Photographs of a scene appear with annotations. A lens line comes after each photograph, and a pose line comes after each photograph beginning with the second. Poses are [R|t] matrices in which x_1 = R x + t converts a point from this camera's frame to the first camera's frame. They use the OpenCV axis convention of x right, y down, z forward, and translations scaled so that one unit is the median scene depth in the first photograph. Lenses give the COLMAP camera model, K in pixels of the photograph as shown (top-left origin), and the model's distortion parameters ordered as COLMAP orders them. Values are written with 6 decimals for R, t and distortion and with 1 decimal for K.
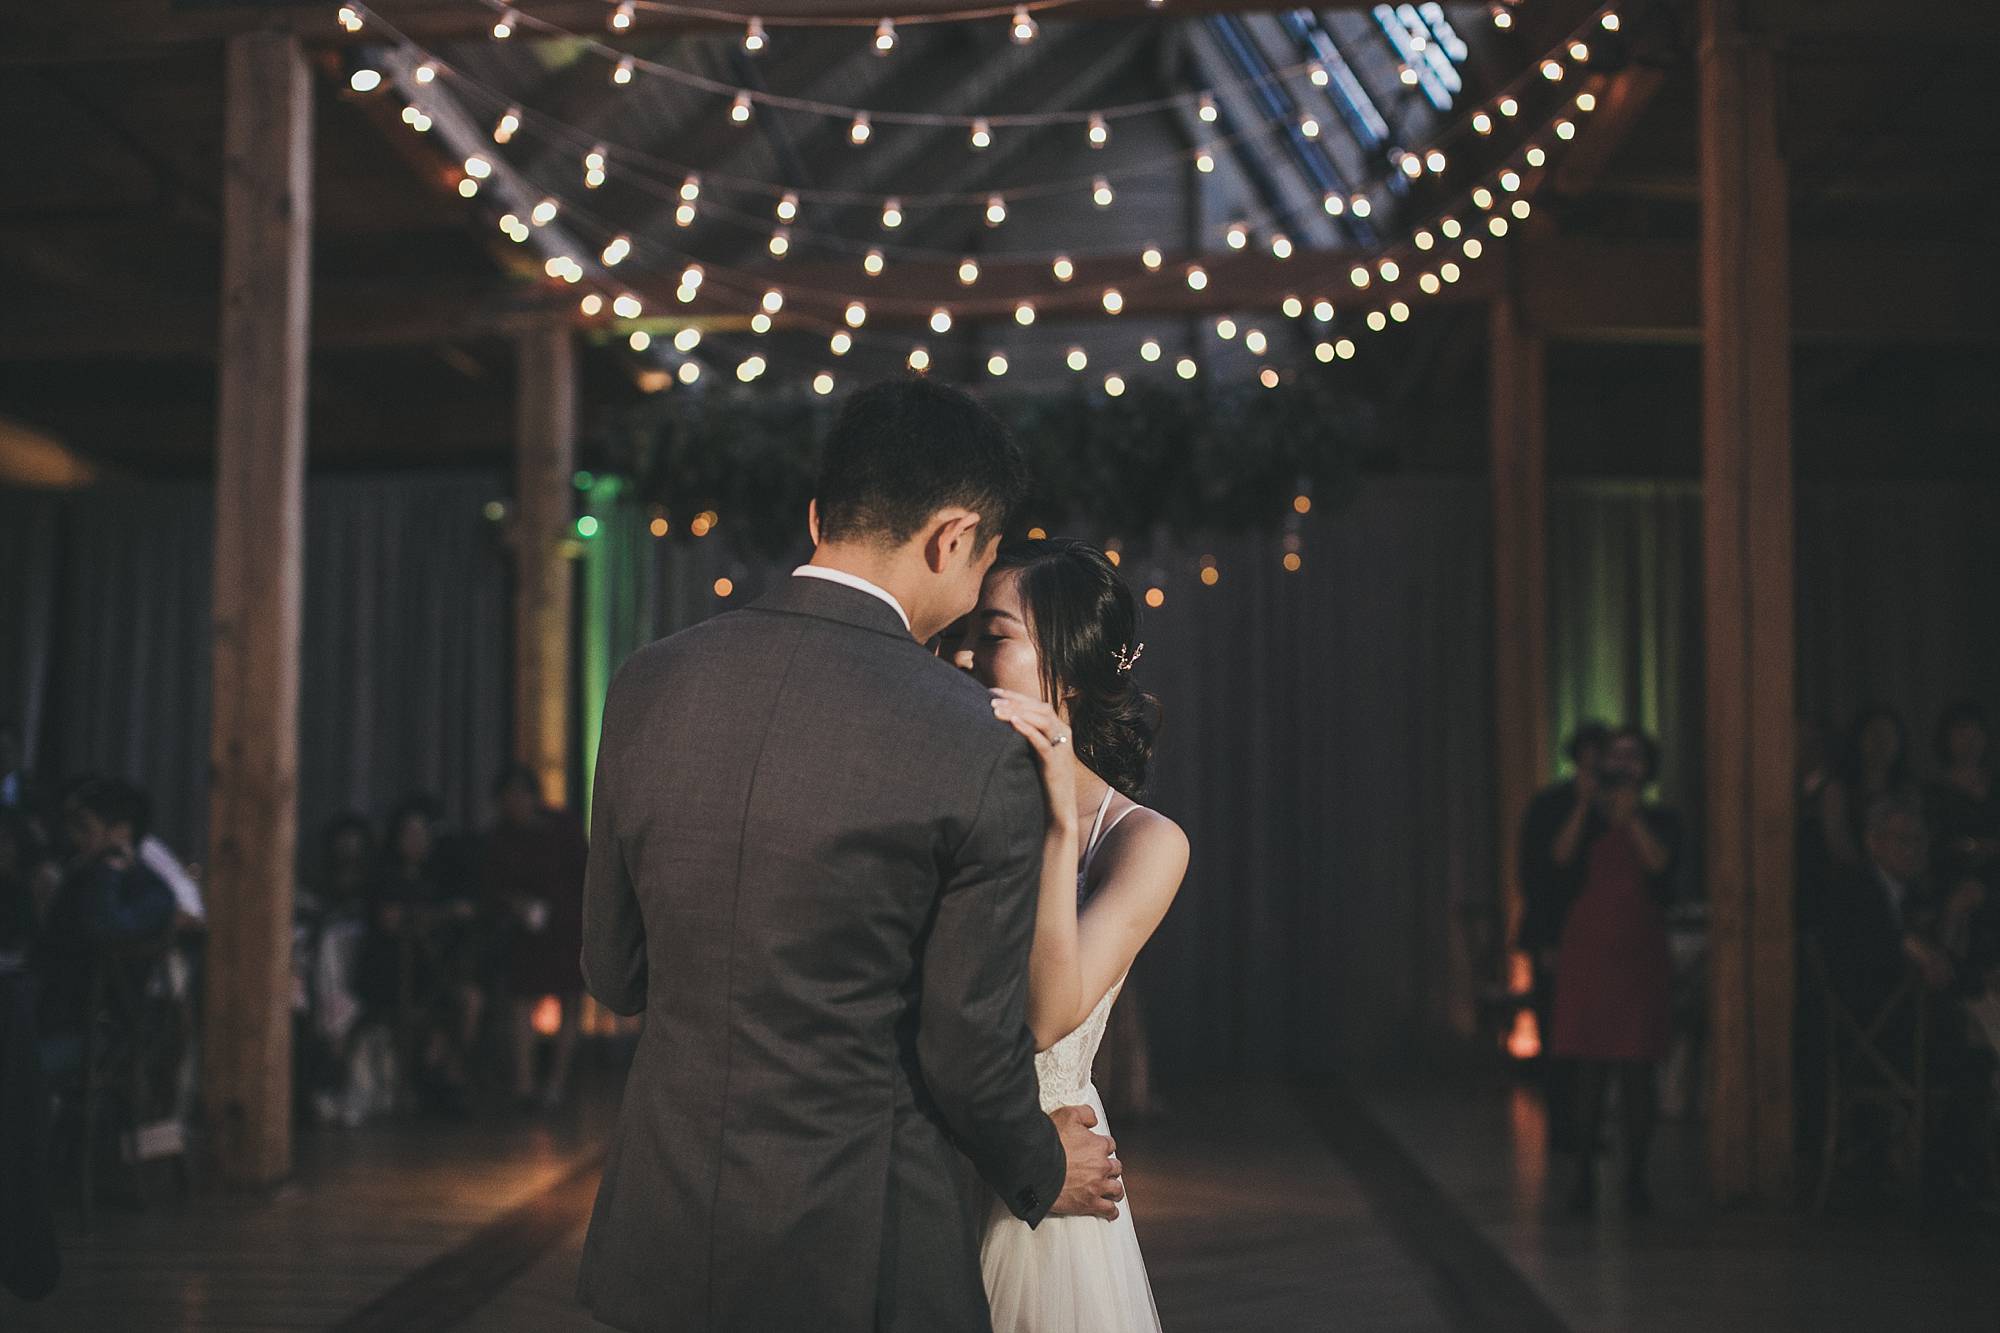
lens RADIAL K [[2884.0, 0, 1000.0], [0, 2884.0, 666.5], [0, 0, 1]] dist [-0.209956, 0.034449]
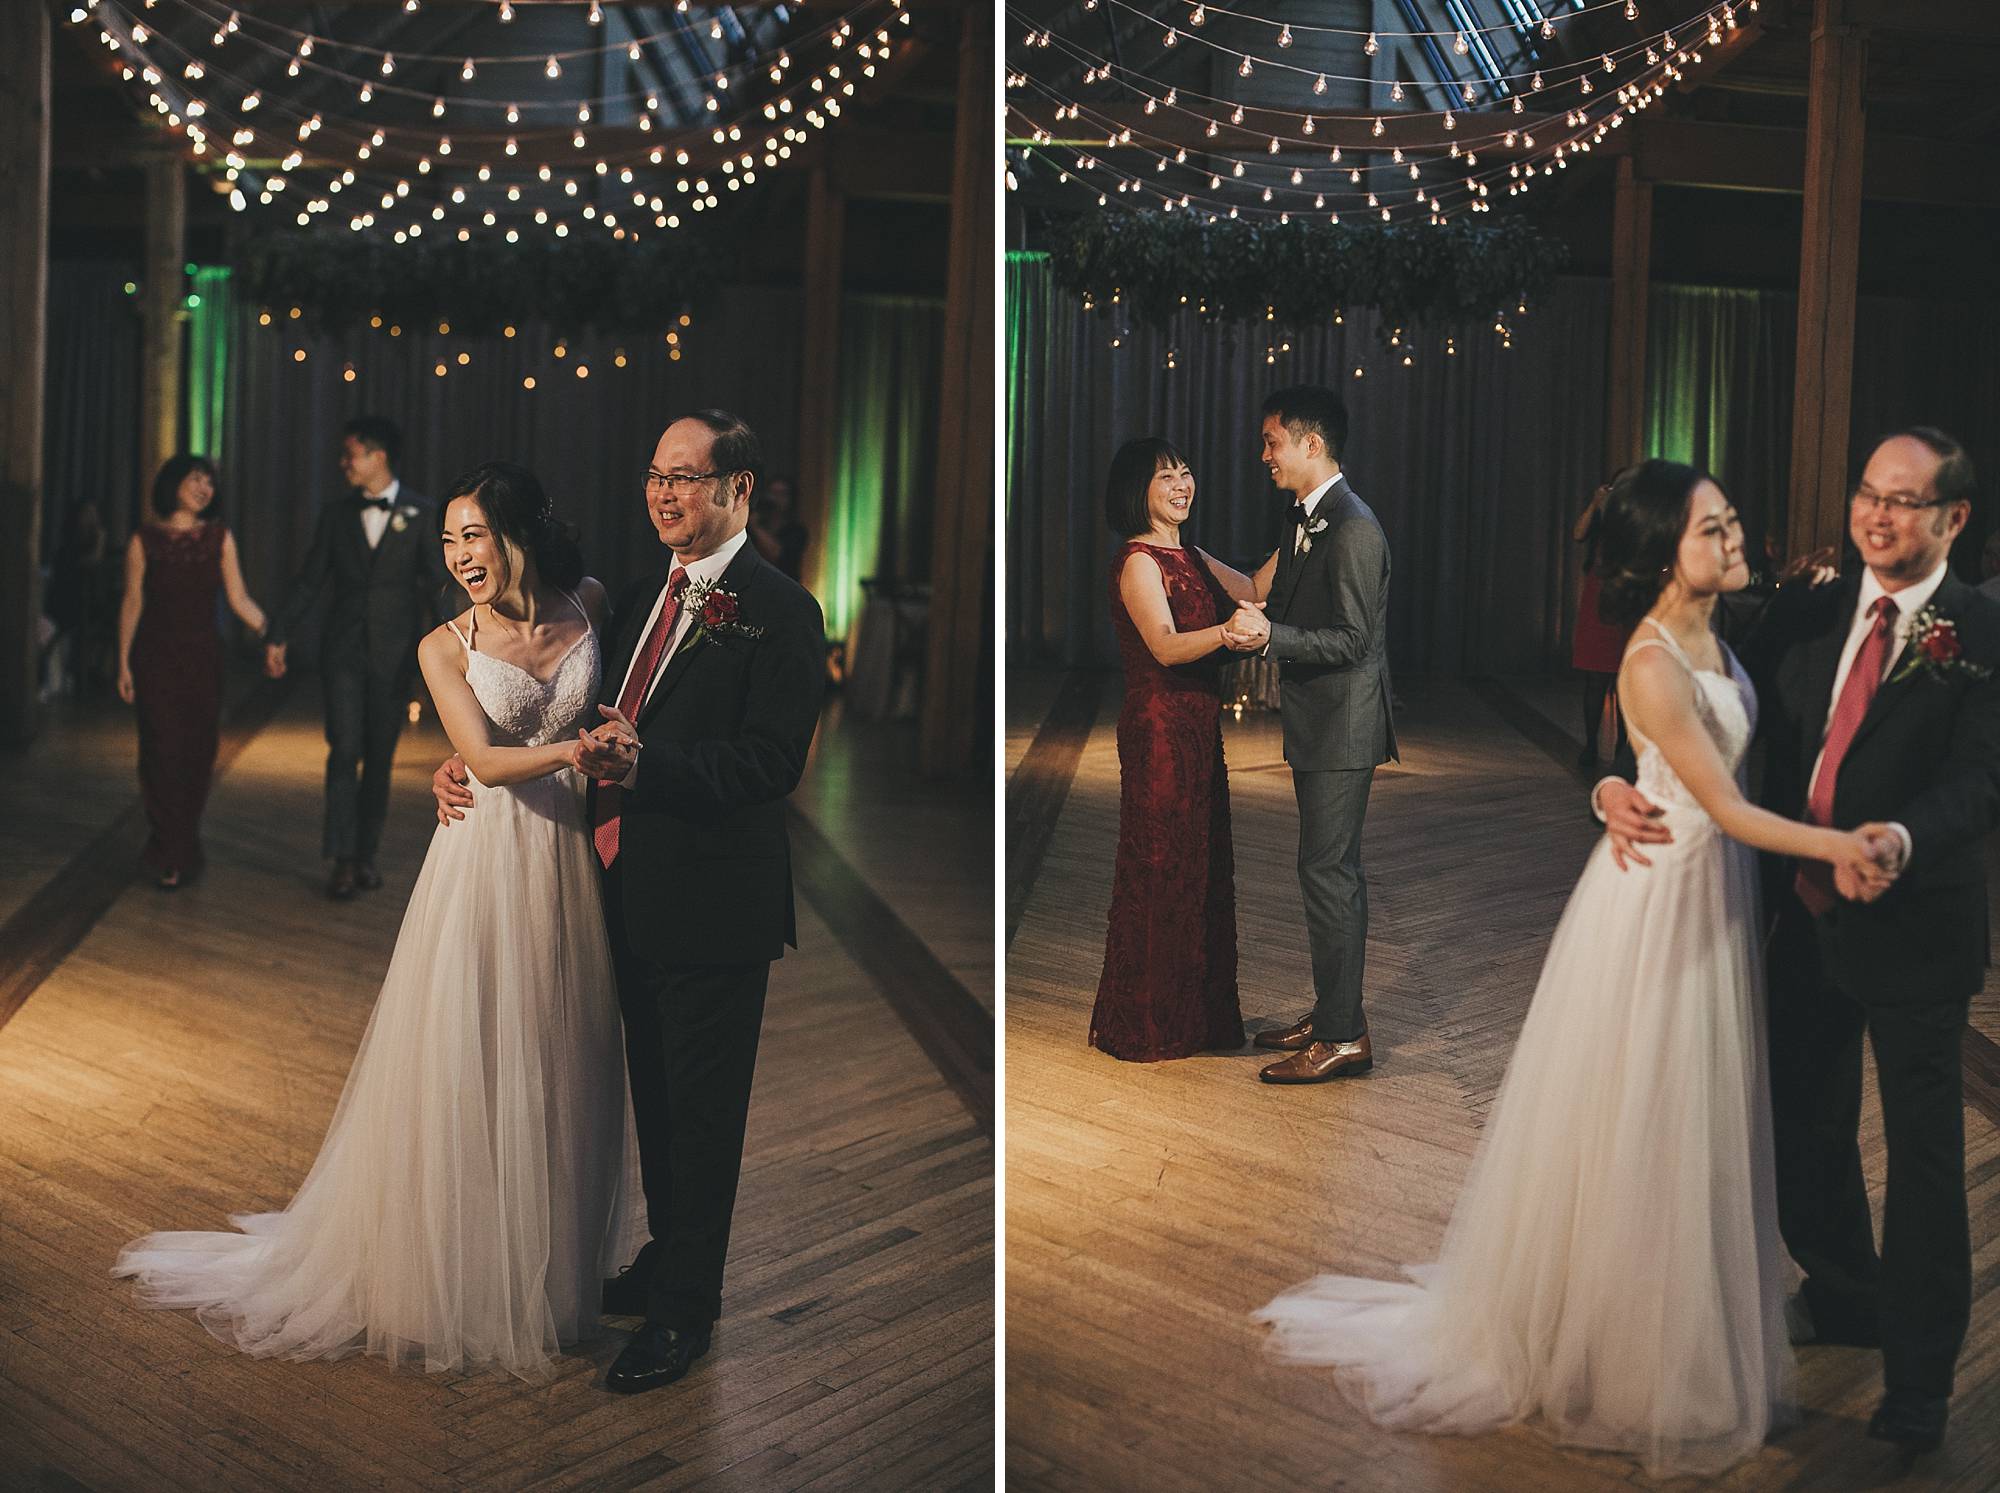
lens RADIAL K [[2813.3, 0, 1000.0], [0, 2813.3, 746.5], [0, 0, 1]] dist [0.006655, 3.092598]
pose [[0.965933, 0.024897, 0.257591, -0.122841], [-0.068996, 0.984109, 0.163610, -0.096550], [-0.249424, -0.175809, 0.952302, -0.558040]]
